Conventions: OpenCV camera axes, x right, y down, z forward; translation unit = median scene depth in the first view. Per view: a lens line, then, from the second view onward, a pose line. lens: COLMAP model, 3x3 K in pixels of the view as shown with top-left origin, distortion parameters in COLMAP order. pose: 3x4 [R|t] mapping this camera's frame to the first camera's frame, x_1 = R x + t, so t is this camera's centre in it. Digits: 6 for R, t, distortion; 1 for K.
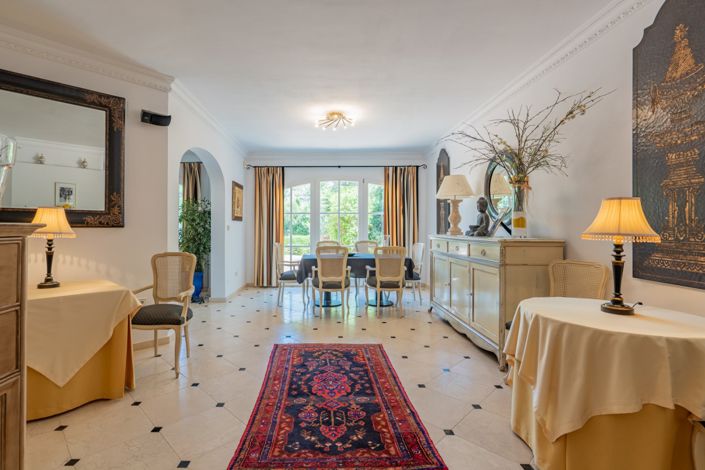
lens RADIAL K [[332.7, 0, 347.9], [0, 332.7, 230.8], [0, 0, 1]] dist [-0.001451, 0.000540]
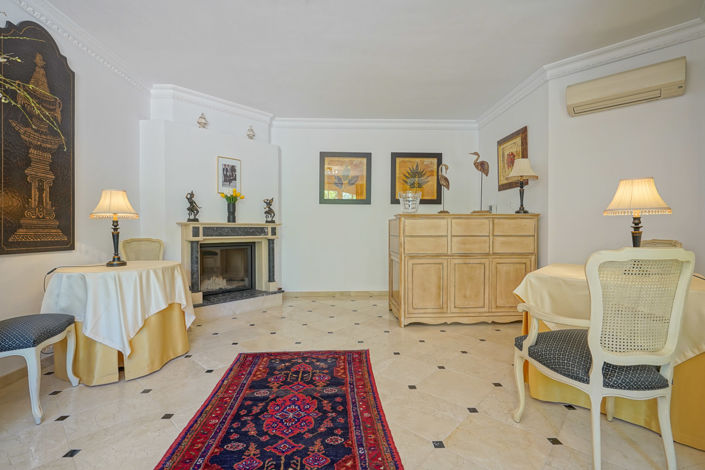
lens RADIAL K [[332.7, 0, 356.1], [0, 332.7, 231.5], [0, 0, 1]] dist [-0.001451, 0.000540]
pose [[-0.999940, -0.001279, 0.010864, -0.220511], [-0.001224, 0.999986, 0.005101, 0.060211], [-0.010870, 0.005087, -0.999928, 1.889361]]
